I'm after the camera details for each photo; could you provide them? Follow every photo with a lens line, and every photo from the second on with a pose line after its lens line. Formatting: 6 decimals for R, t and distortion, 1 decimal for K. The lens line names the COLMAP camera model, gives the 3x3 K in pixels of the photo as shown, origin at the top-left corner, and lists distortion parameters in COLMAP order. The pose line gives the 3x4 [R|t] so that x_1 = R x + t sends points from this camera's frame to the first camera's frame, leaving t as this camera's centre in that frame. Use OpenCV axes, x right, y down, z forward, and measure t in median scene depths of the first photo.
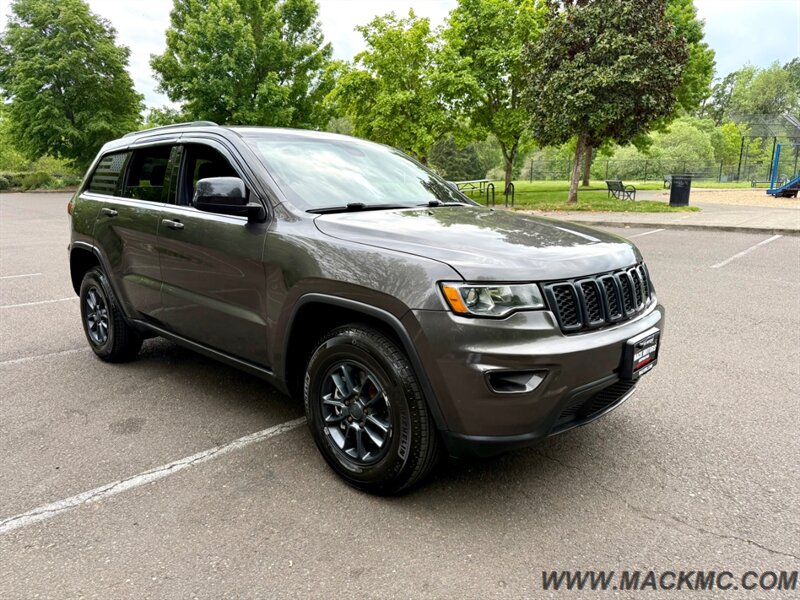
lens RADIAL K [[572.1, 0, 401.3], [0, 572.1, 301.3], [0, 0, 1]] dist [0.010220, -0.019959]
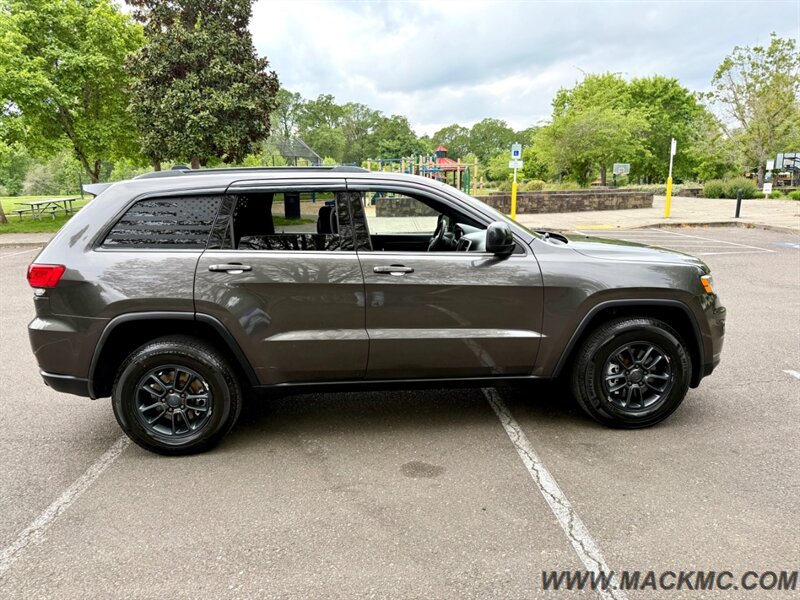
lens RADIAL K [[572.1, 0, 400.9], [0, 572.1, 301.2], [0, 0, 1]] dist [0.010220, -0.019959]
pose [[0.674565, -0.150637, 0.722683, -0.240756], [0.164703, 0.984994, 0.051577, -0.026681], [-0.719608, 0.084236, 0.689252, 0.064188]]
